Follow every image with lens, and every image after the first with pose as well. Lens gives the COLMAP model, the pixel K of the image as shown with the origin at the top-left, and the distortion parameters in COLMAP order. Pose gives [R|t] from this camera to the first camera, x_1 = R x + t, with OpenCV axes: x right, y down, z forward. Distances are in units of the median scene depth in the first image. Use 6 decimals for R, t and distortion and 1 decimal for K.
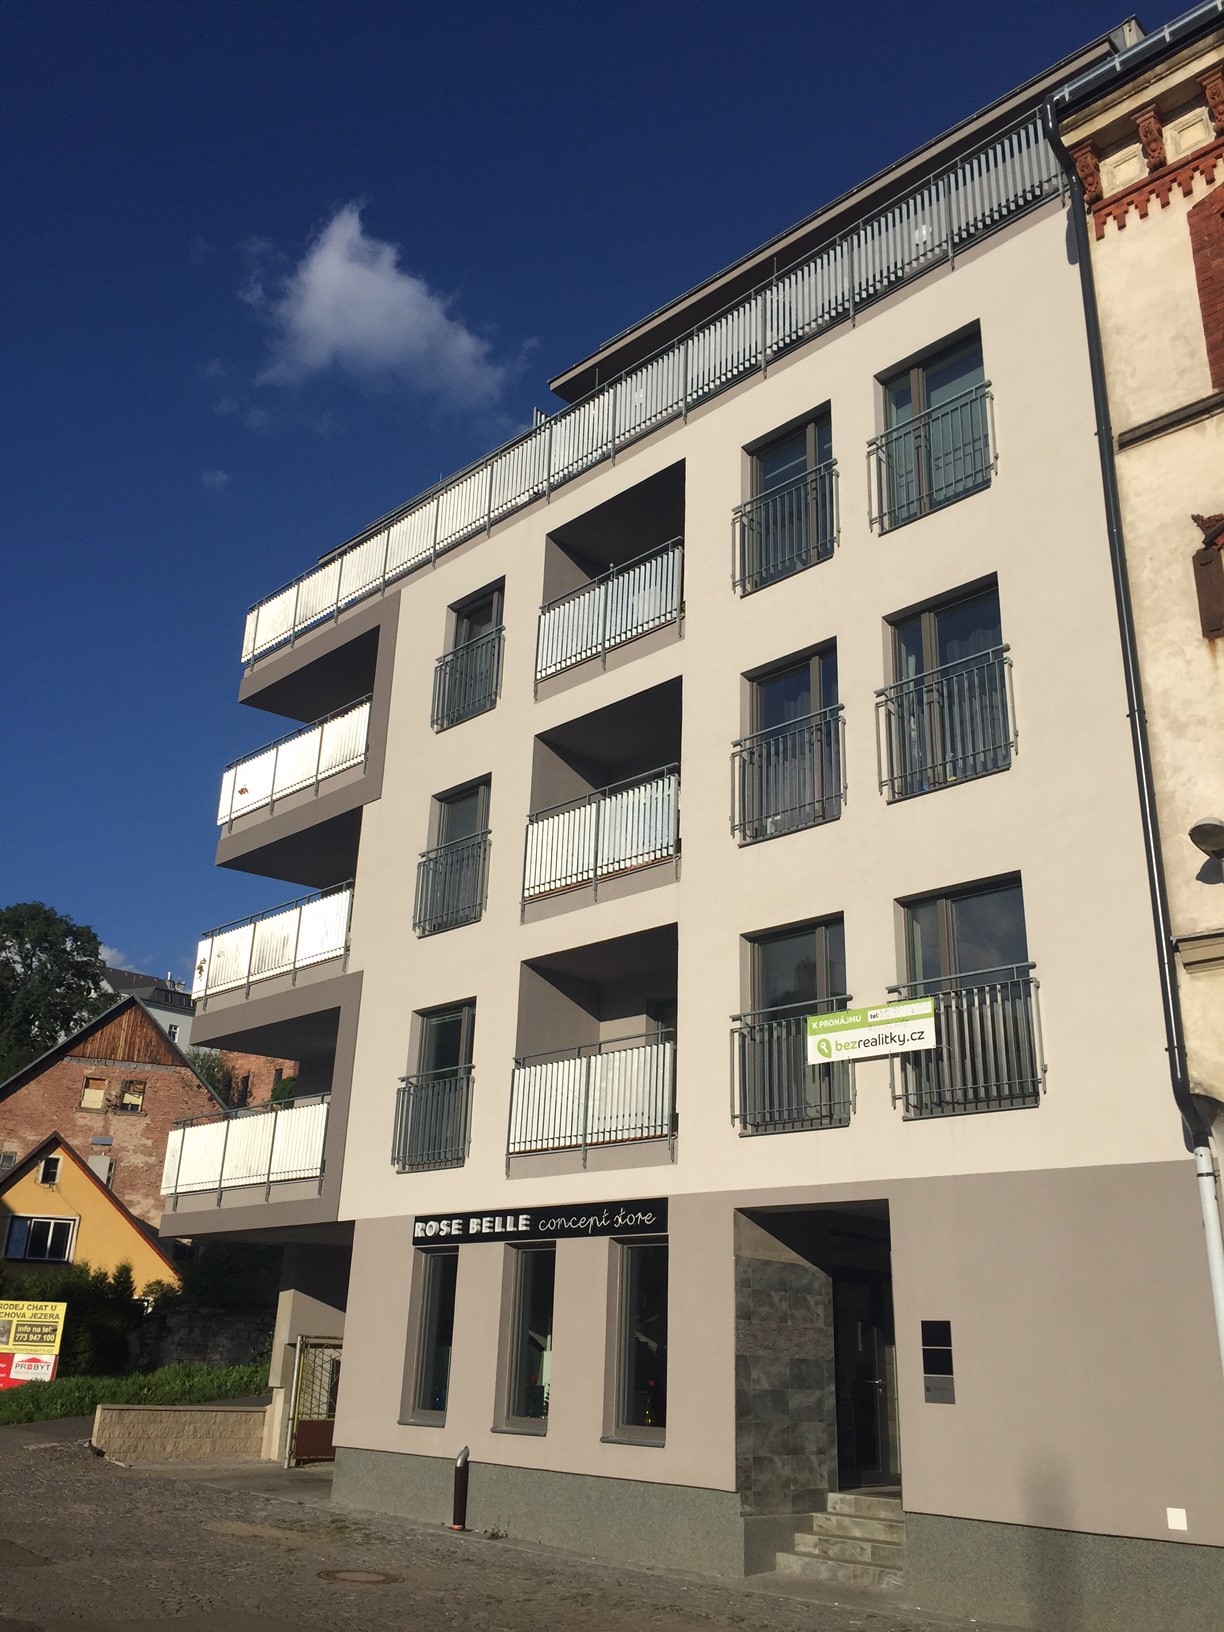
lens RADIAL K [[1386.0, 0, 614.1], [0, 1386.0, 817.4], [0, 0, 1]] dist [0.054893, -0.015068]
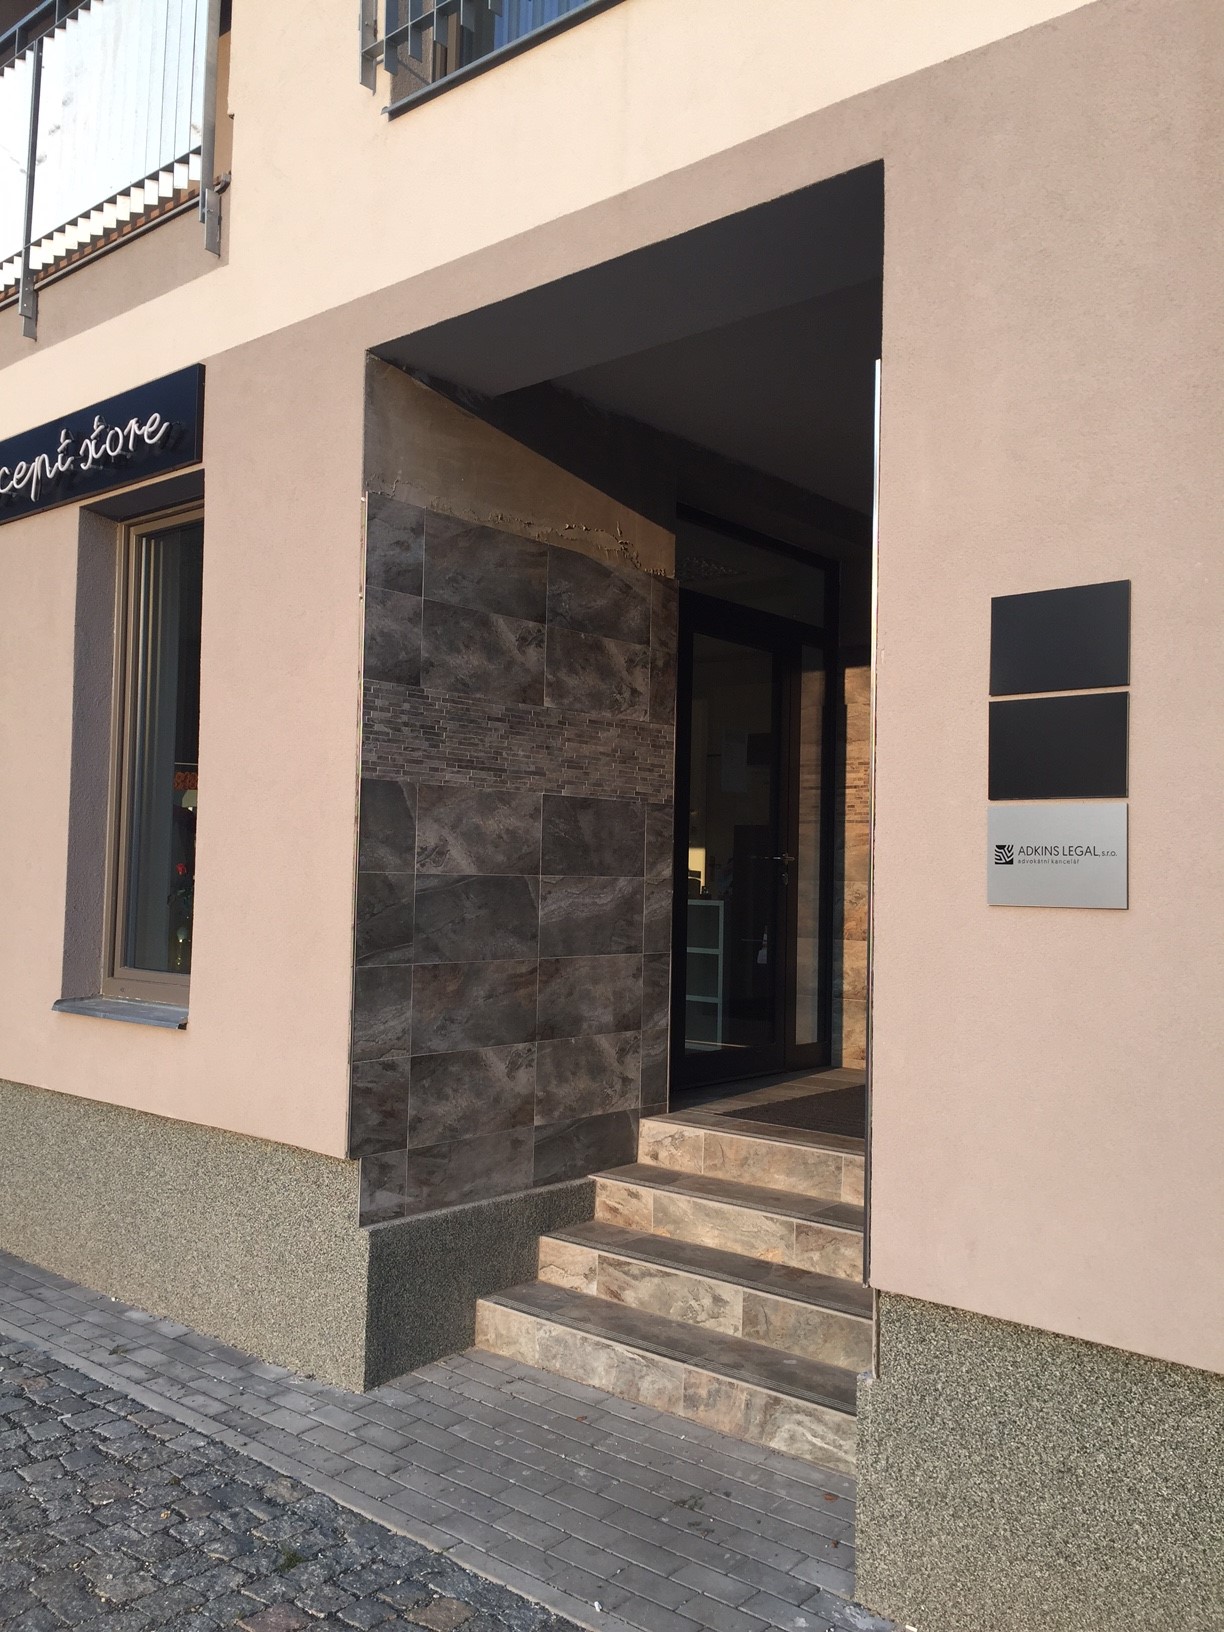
lens RADIAL K [[1386.0, 0, 608.6], [0, 1386.0, 813.9], [0, 0, 1]] dist [0.054893, -0.015068]
pose [[0.997898, -0.012028, 0.063677, 0.121689], [-0.009609, 0.944298, 0.328951, 0.280473], [-0.064087, -0.328872, 0.942198, 0.677669]]
